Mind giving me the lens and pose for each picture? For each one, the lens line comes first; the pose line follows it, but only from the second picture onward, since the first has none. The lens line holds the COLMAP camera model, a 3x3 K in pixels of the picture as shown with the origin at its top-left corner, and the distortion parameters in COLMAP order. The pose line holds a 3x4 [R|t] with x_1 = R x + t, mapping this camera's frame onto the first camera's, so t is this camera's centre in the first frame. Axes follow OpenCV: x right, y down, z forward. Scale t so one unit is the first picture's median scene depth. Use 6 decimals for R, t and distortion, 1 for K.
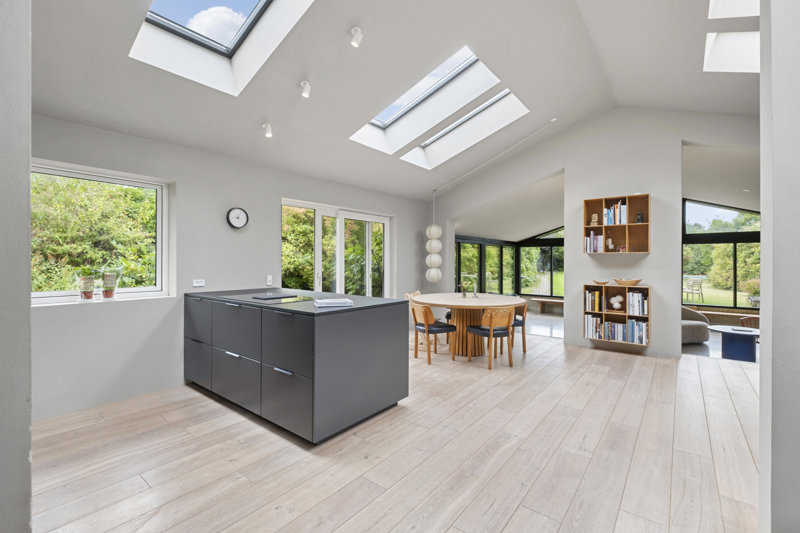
lens RADIAL K [[345.4, 0, 402.9], [0, 345.4, 260.5], [0, 0, 1]] dist [0.002345, -0.000350]
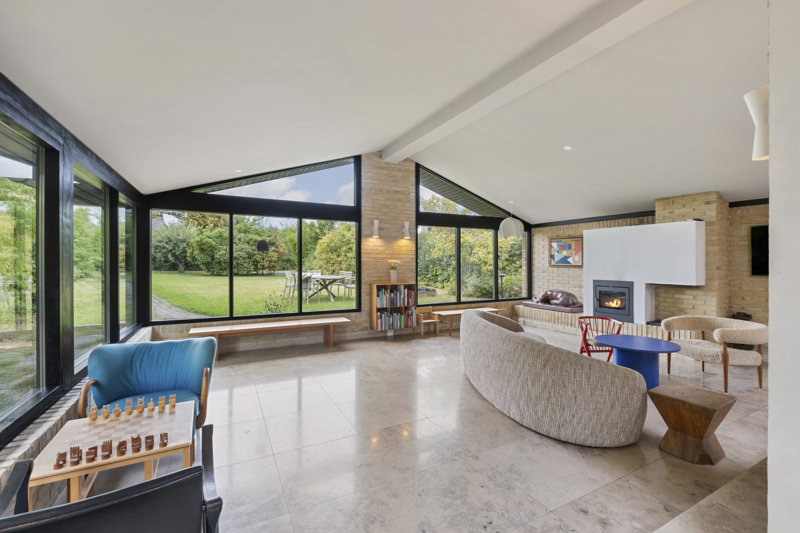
lens RADIAL K [[345.4, 0, 397.8], [0, 345.4, 259.8], [0, 0, 1]] dist [0.002345, -0.000350]
pose [[0.415501, 0.001587, 0.909592, 0.210228], [-0.001737, 0.999998, -0.000951, 0.054853], [-0.909591, -0.001185, 0.415502, 1.375654]]
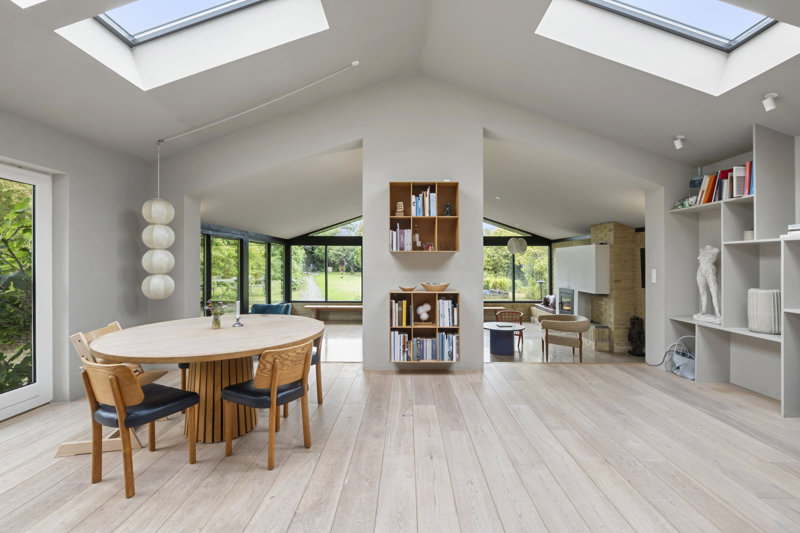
lens RADIAL K [[355.7, 0, 400.8], [0, 355.7, 262.0], [0, 0, 1]] dist [-0.002615, -0.000420]
pose [[0.794784, -0.003205, 0.606884, 0.067924], [0.001629, 0.999994, 0.003147, -0.000187], [-0.606890, -0.001512, 0.794784, 0.374658]]
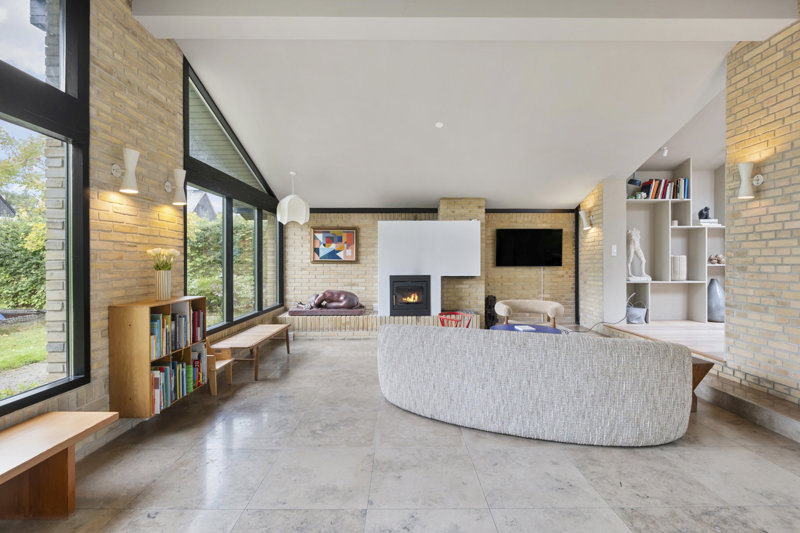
lens RADIAL K [[381.2, 0, 399.7], [0, 381.2, 263.5], [0, 0, 1]] dist [-0.003548, -0.000464]
pose [[-0.622649, -0.006621, 0.782474, 0.636330], [-0.000289, 0.999966, 0.008231, 0.074454], [-0.782502, 0.004899, -0.622629, 2.036165]]
